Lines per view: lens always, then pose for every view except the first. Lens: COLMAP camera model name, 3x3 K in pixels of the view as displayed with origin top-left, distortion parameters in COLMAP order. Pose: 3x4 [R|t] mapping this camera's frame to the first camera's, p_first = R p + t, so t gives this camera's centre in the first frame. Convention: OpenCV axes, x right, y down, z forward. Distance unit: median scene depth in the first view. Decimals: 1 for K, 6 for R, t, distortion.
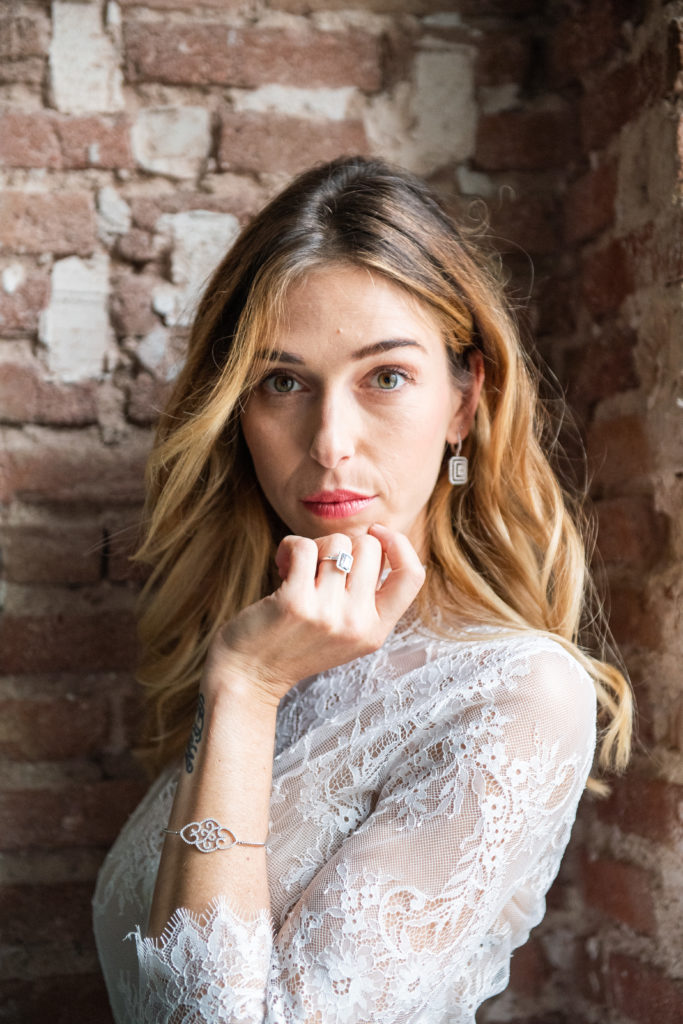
lens RADIAL K [[1939.5, 0, 346.2], [0, 1939.5, 505.3], [0, 0, 1]] dist [0.093416, 0.000000]
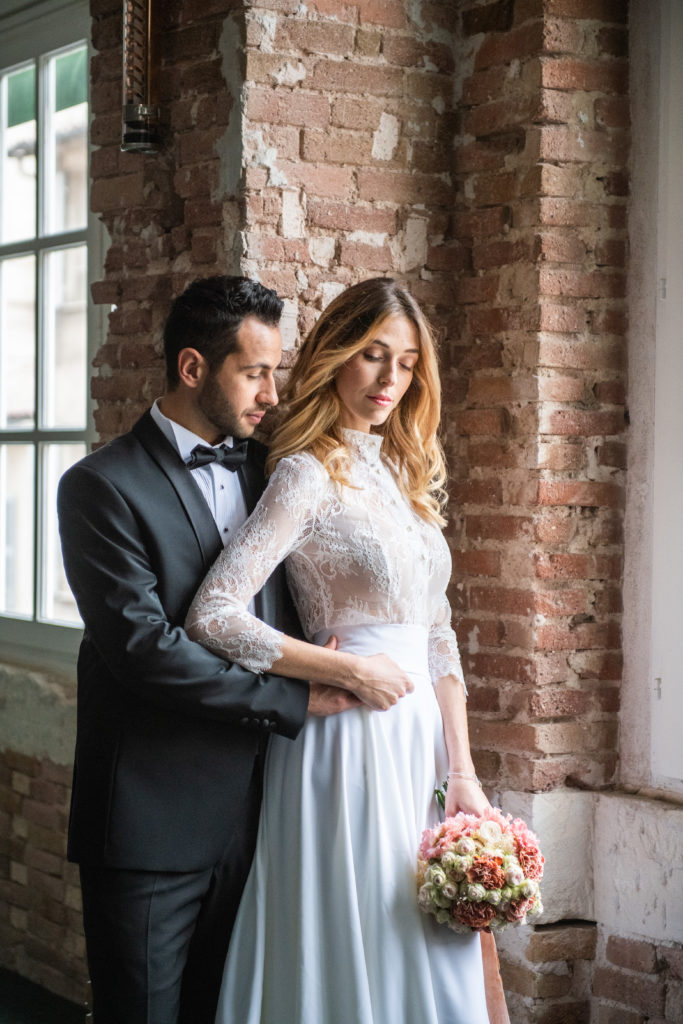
lens RADIAL K [[1939.5, 0, 347.3], [0, 1939.5, 511.1], [0, 0, 1]] dist [0.093416, 0.000000]
pose [[0.926424, 0.028034, 0.375438, -0.968366], [-0.051518, 0.997283, 0.052659, 0.005344], [-0.372941, -0.068126, 0.925351, -1.276626]]
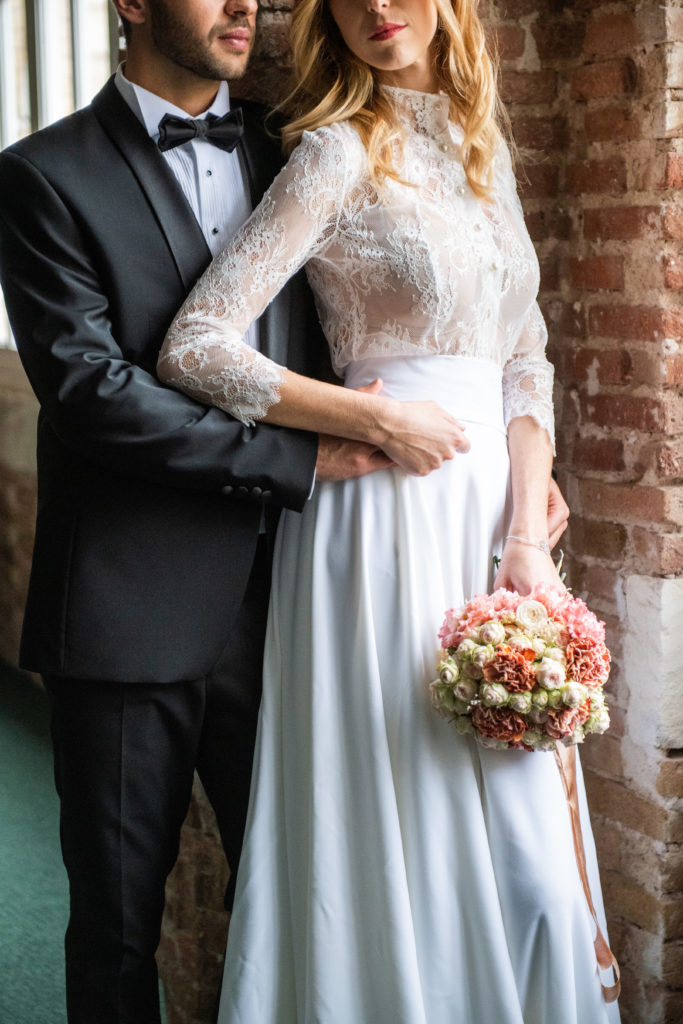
lens RADIAL K [[1939.5, 0, 317.4], [0, 1939.5, 494.4], [0, 0, 1]] dist [0.093416, 0.000000]
pose [[0.982540, -0.019315, 0.185044, -0.483599], [-0.013490, 0.984582, 0.174401, 0.082085], [-0.185560, -0.173852, 0.967131, -0.826047]]
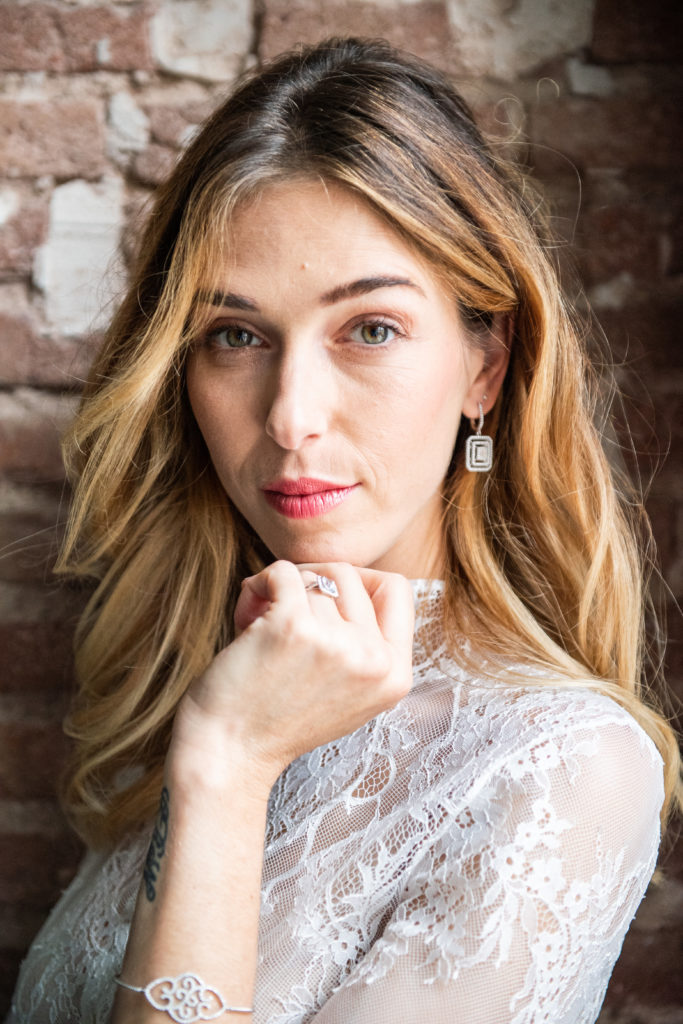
lens RADIAL K [[1939.5, 0, 397.4], [0, 1939.5, 499.3], [0, 0, 1]] dist [0.093416, 0.000000]
pose [[0.986222, 0.011013, -0.165062, 0.126736], [-0.007352, 0.999714, 0.022776, -0.014253], [0.165266, -0.021248, 0.986020, 0.217564]]
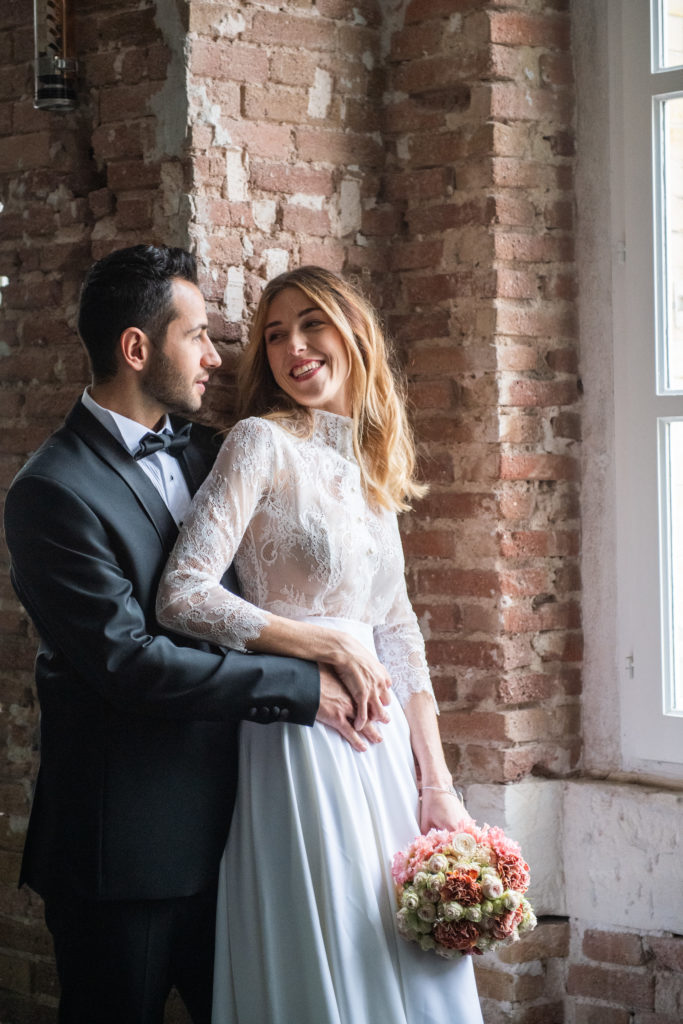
lens RADIAL K [[2073.1, 0, 319.2], [0, 2073.1, 465.7], [0, 0, 1]] dist [0.090656, 0.000000]
pose [[0.837758, 0.006594, 0.546002, -1.360670], [-0.026911, 0.999211, 0.029223, 0.029539], [-0.545378, -0.039175, 0.837274, -1.063221]]
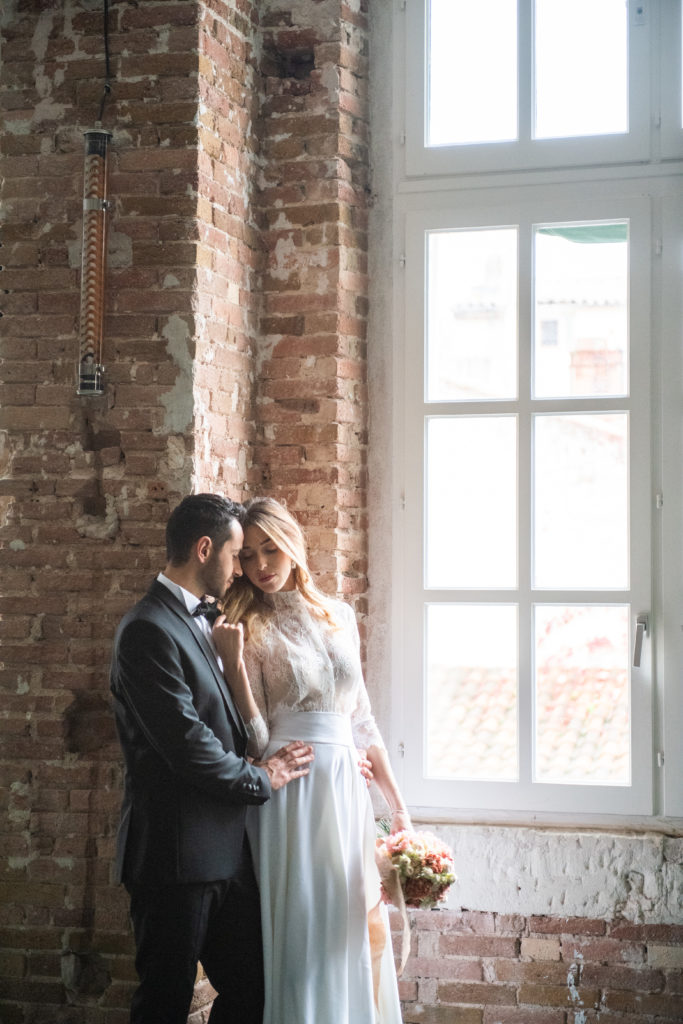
lens RADIAL K [[1939.5, 0, 356.9], [0, 1939.5, 500.3], [0, 0, 1]] dist [0.093416, 0.000000]
pose [[0.499580, 0.087124, 0.861875, -3.121513], [-0.055847, 0.996099, -0.068321, 0.102264], [-0.864466, -0.014001, 0.502497, -1.065621]]
